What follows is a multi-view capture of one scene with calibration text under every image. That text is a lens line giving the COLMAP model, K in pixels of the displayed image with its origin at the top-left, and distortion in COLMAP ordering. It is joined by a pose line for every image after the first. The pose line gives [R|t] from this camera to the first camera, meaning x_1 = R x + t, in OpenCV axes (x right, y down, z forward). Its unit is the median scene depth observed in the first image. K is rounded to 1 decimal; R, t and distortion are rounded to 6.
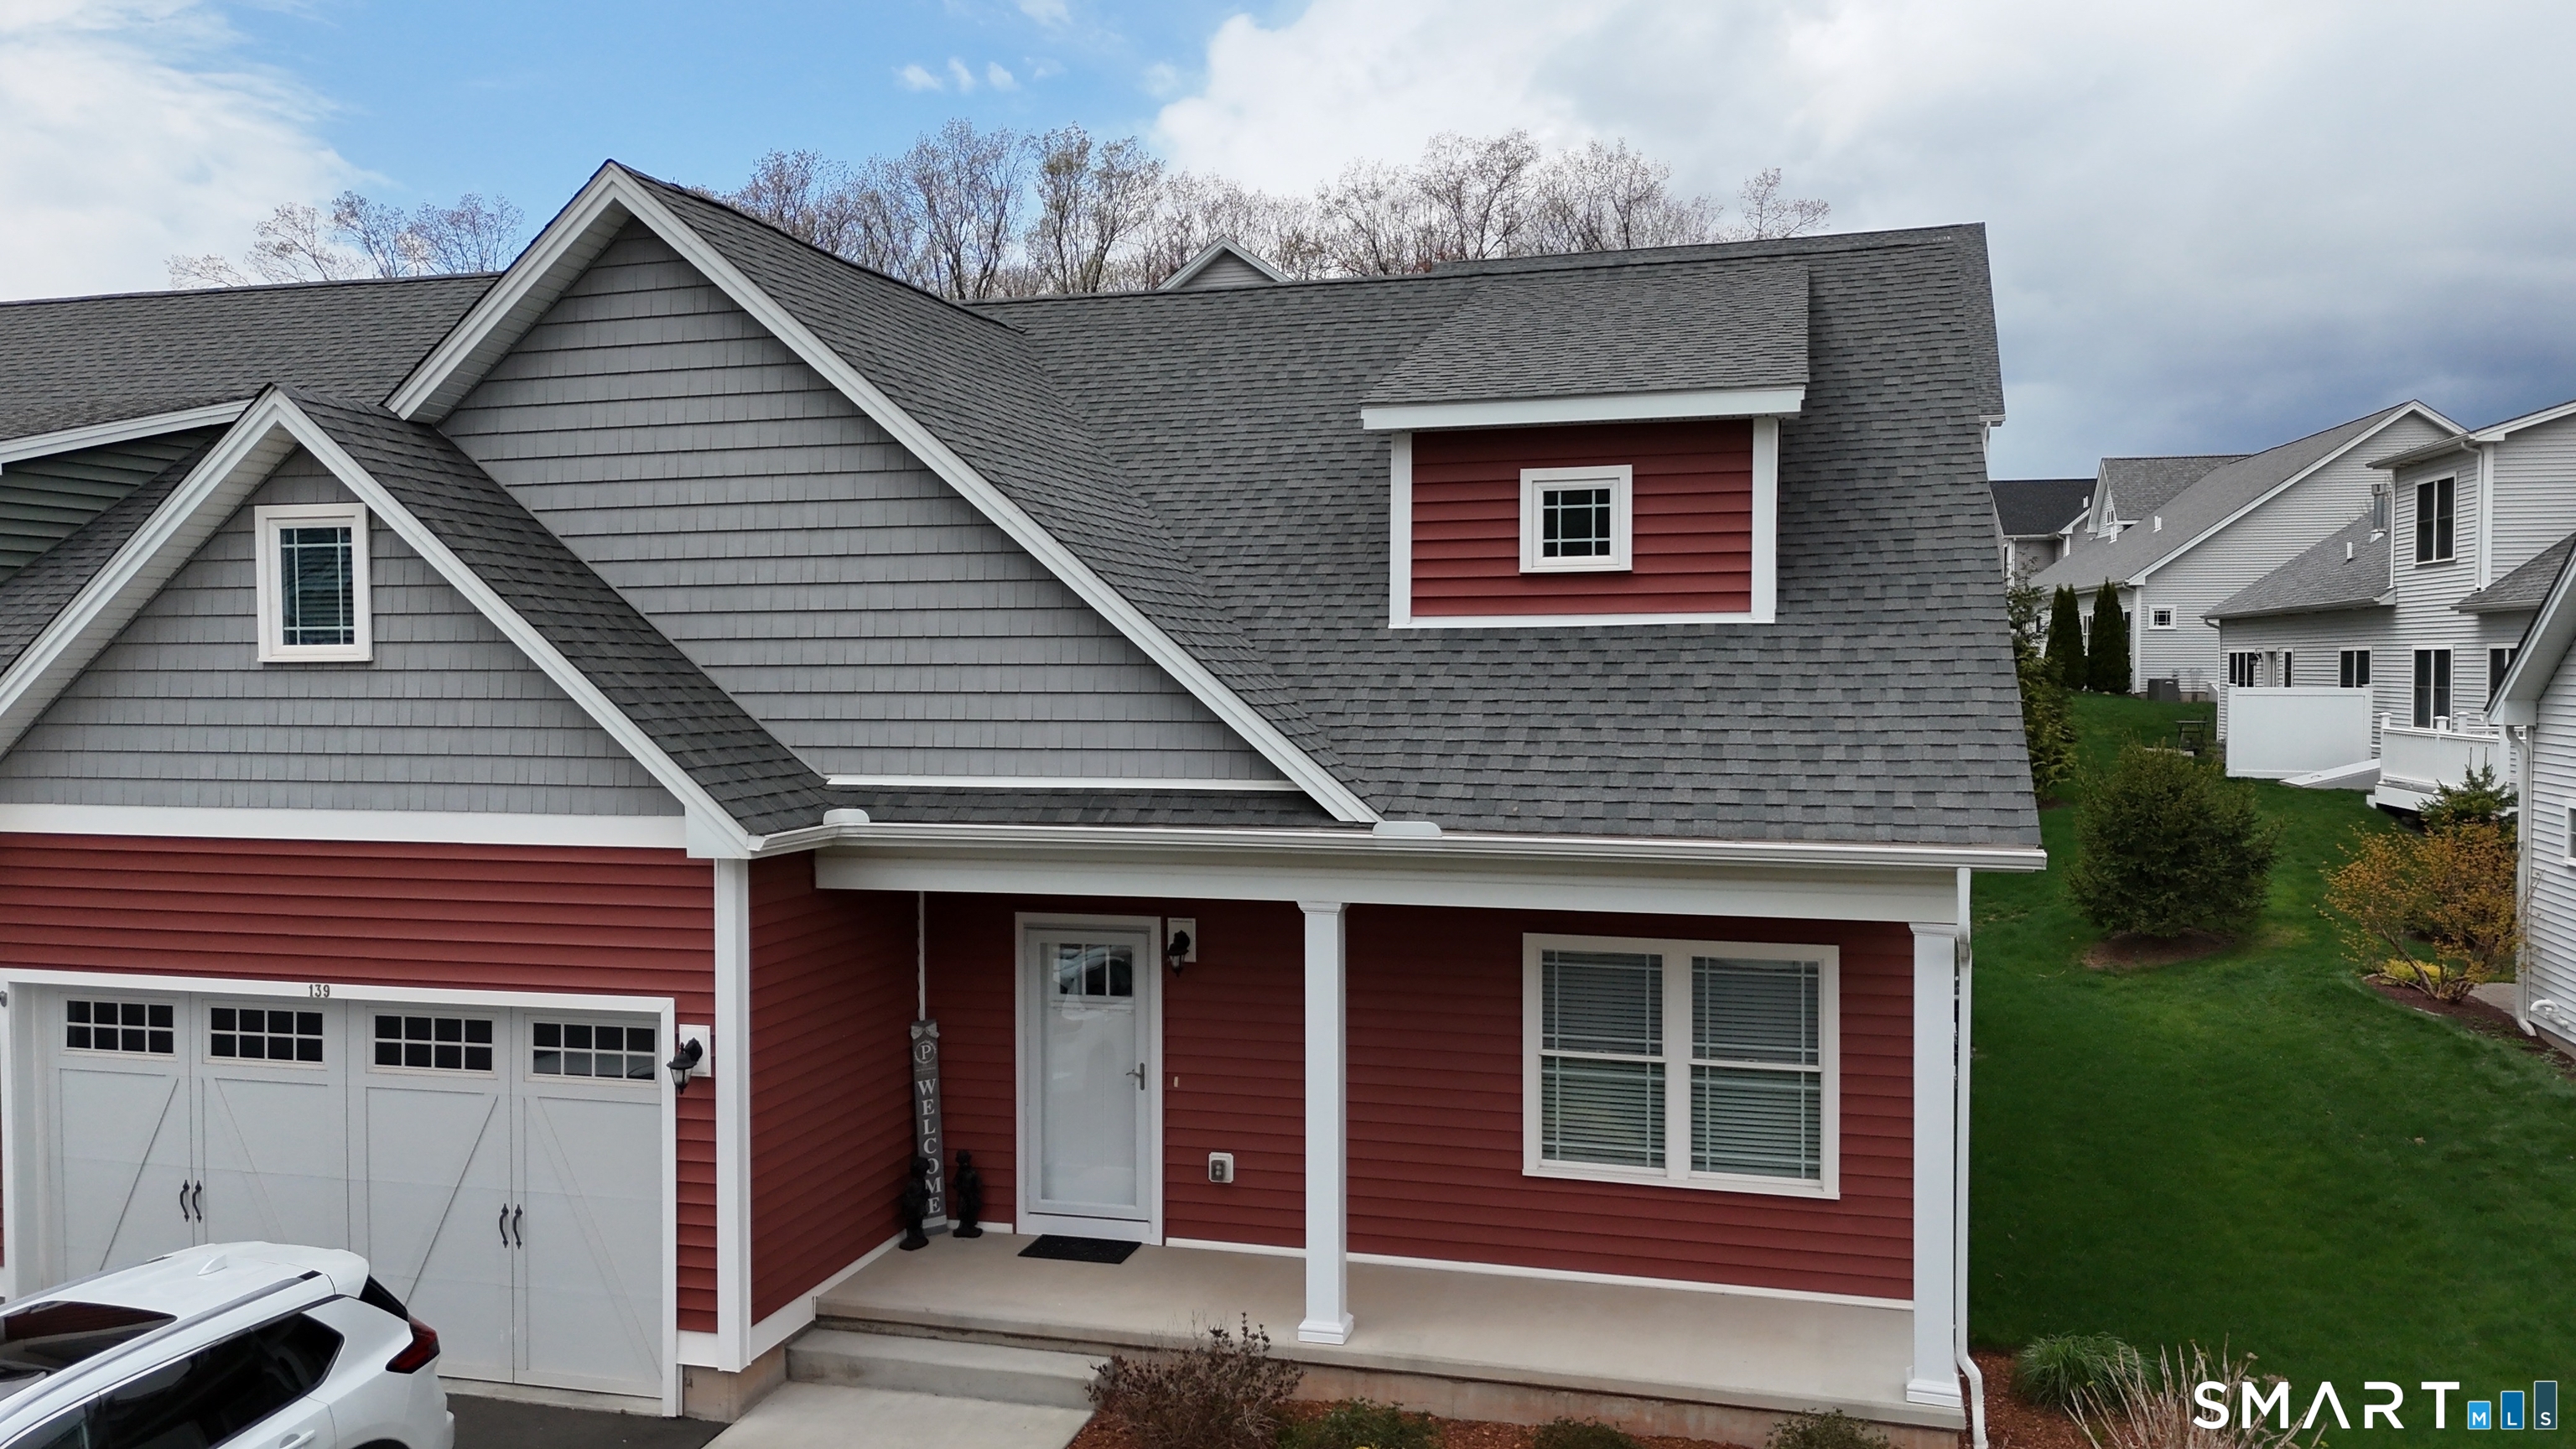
lens RADIAL K [[1882.9, 0, 1291.2], [0, 1882.9, 716.3], [0, 0, 1]] dist [0.078422, -0.079249]
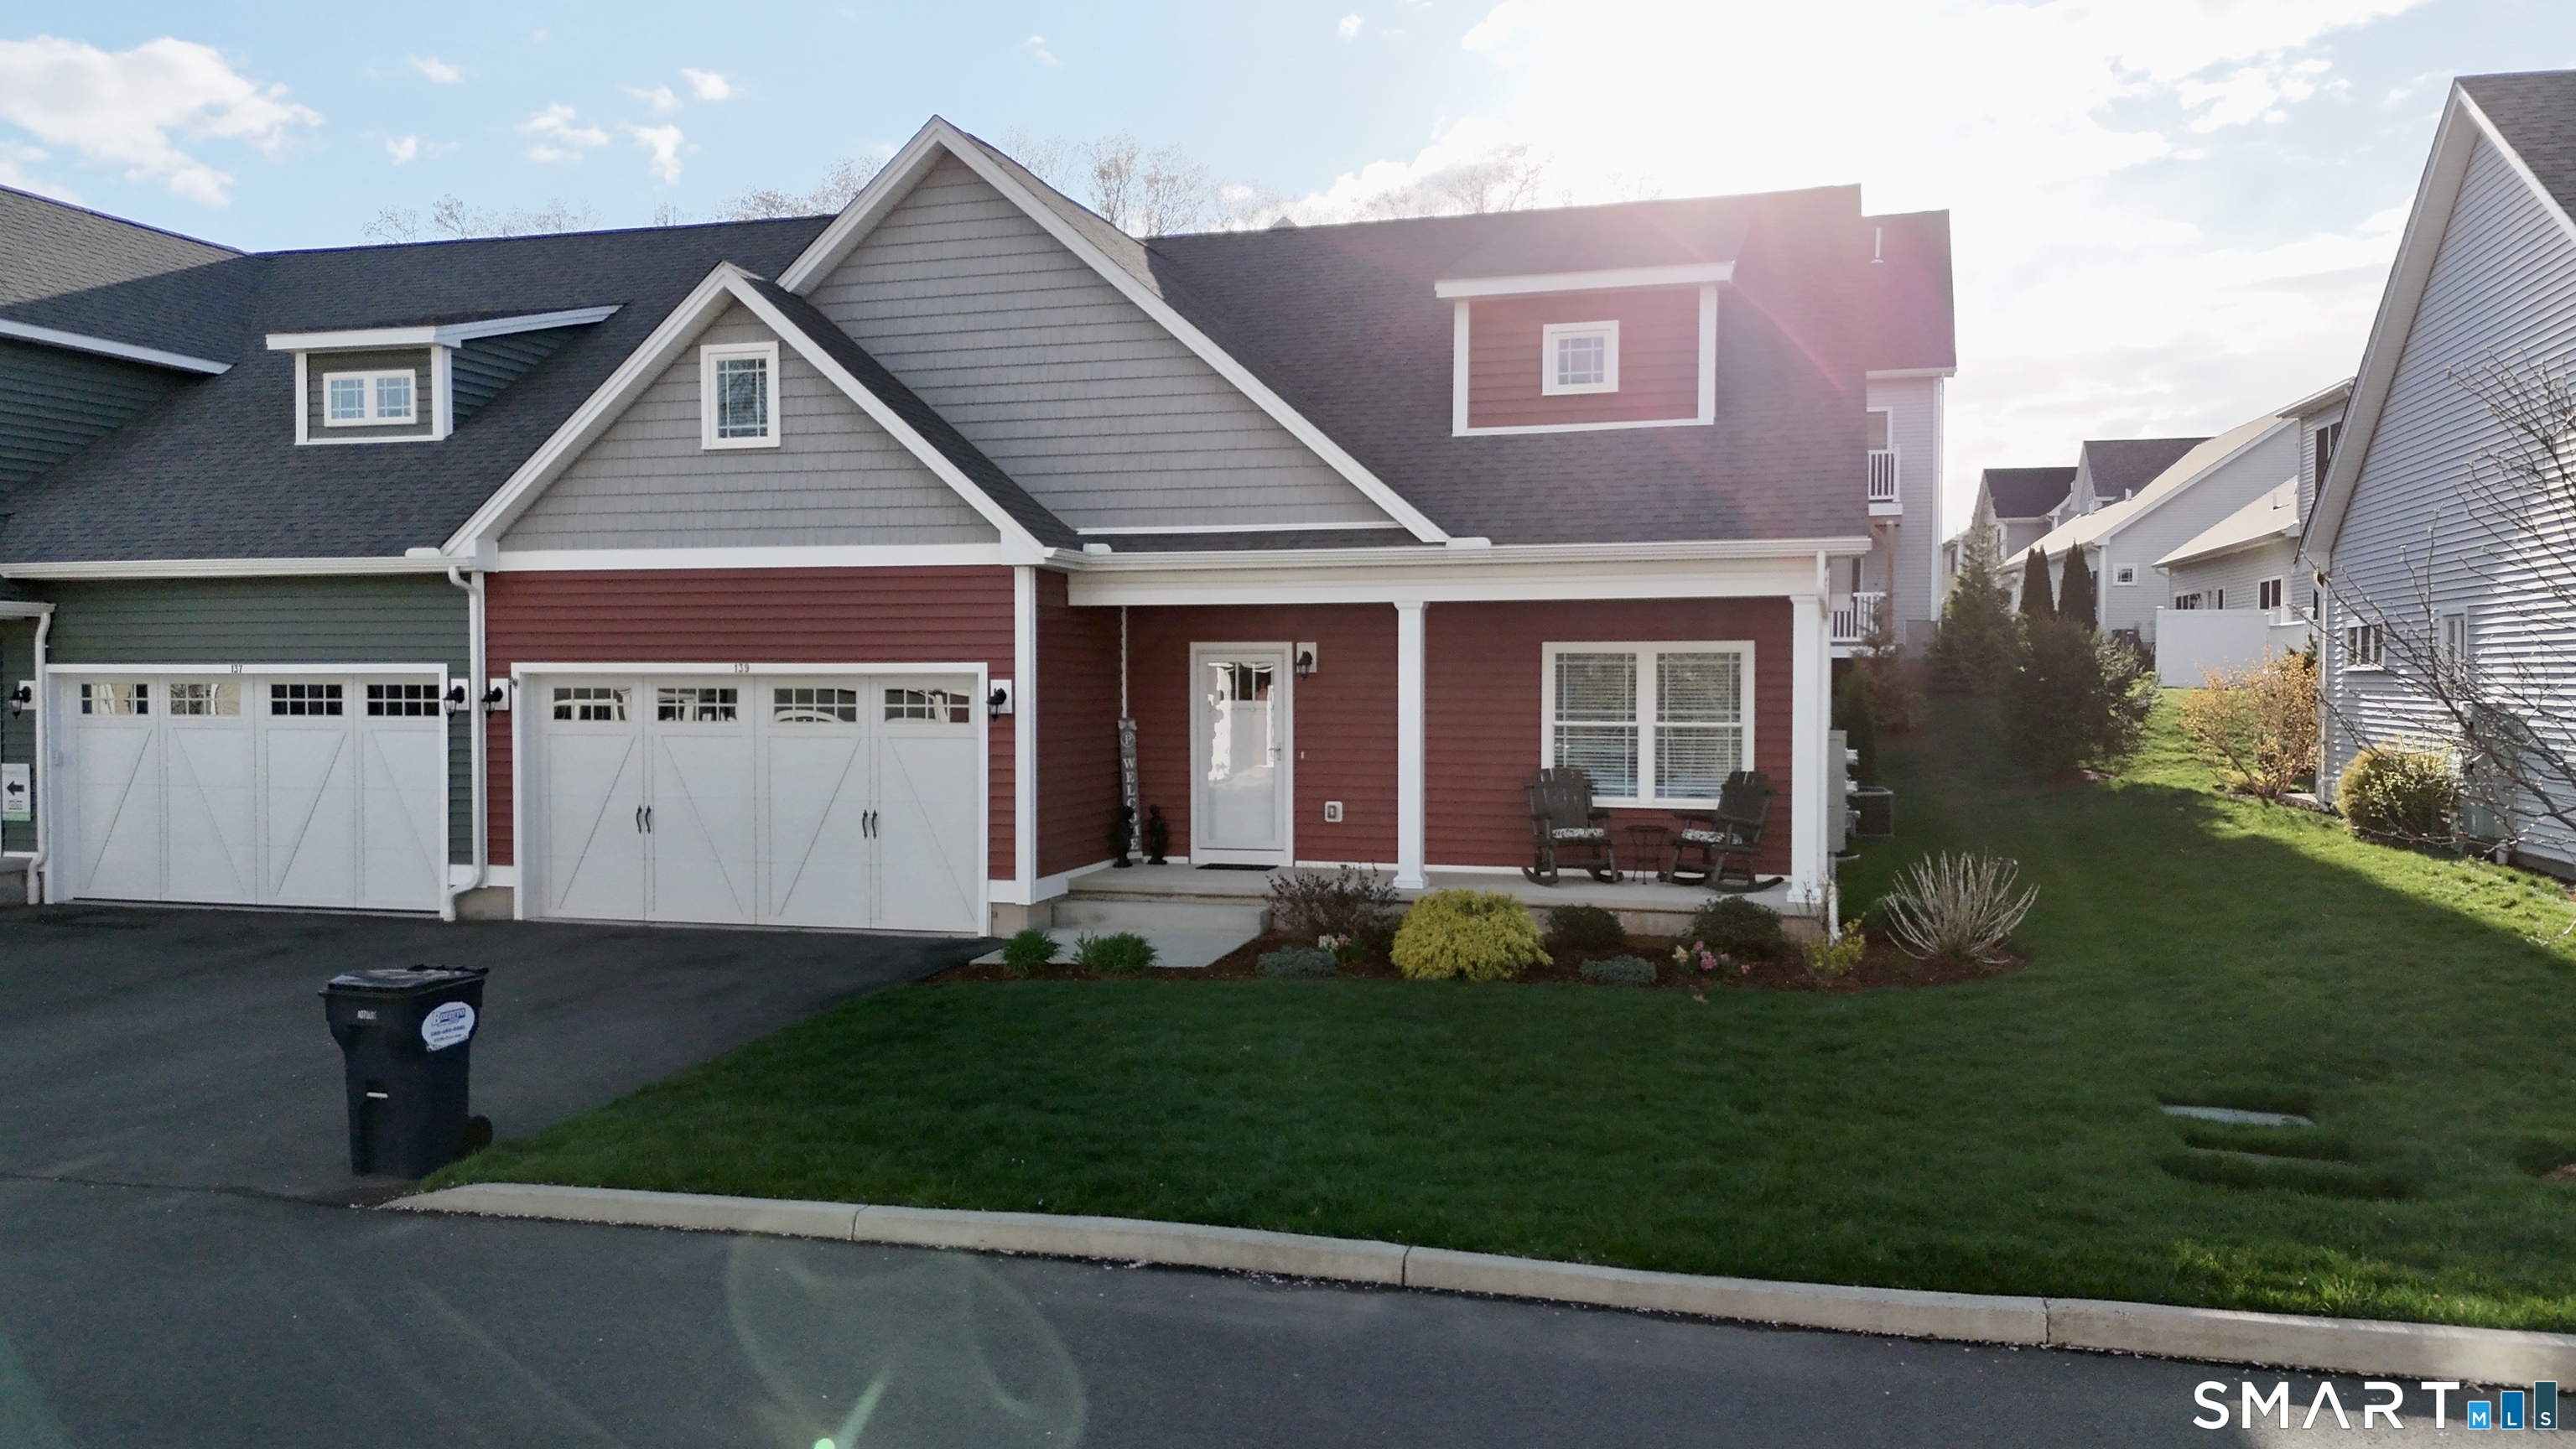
lens RADIAL K [[1882.9, 0, 1292.6], [0, 1882.9, 731.4], [0, 0, 1]] dist [0.078422, -0.079249]
pose [[0.999947, 0.004080, -0.009471, -0.059058], [-0.004089, 0.999991, -0.000915, 0.189174], [0.009467, 0.000954, 0.999955, -0.479315]]
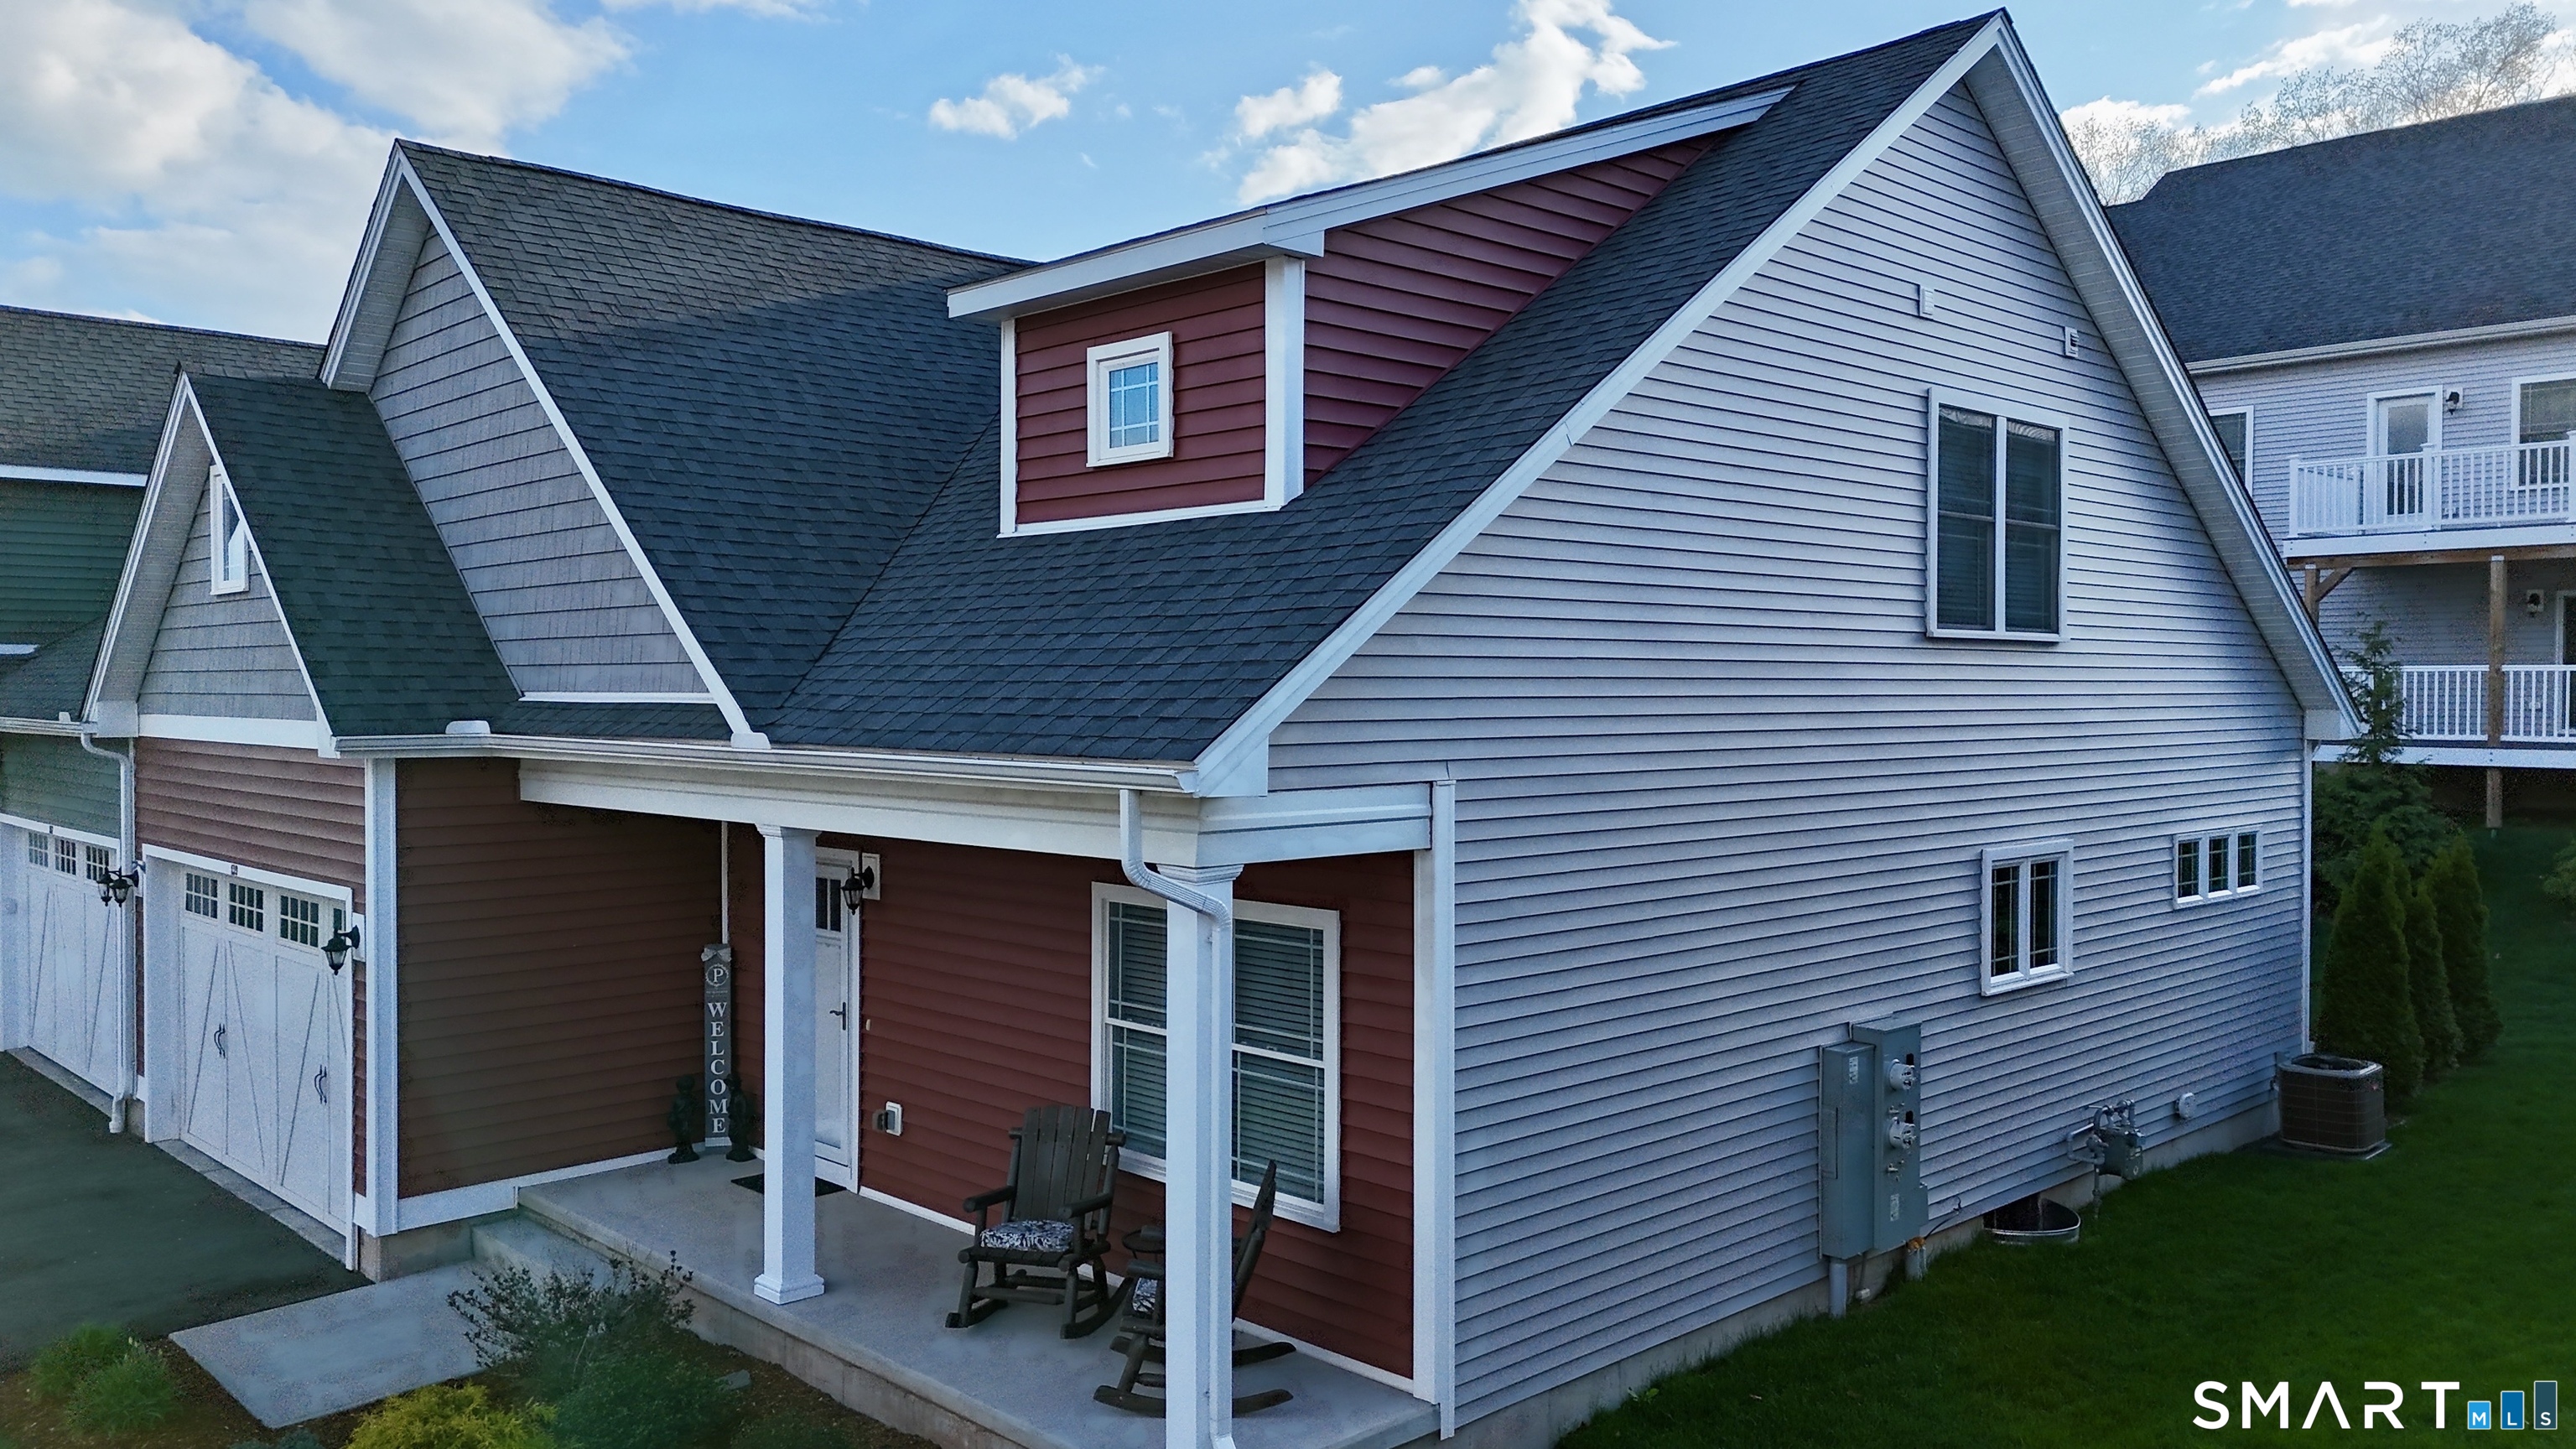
lens RADIAL K [[1882.9, 0, 1299.7], [0, 1882.9, 717.0], [0, 0, 1]] dist [0.078422, -0.079249]
pose [[0.861021, 0.011733, -0.508434, 0.654559], [-0.017139, 0.999835, -0.005950, 0.042952], [0.508280, 0.013837, 0.861081, 0.302973]]
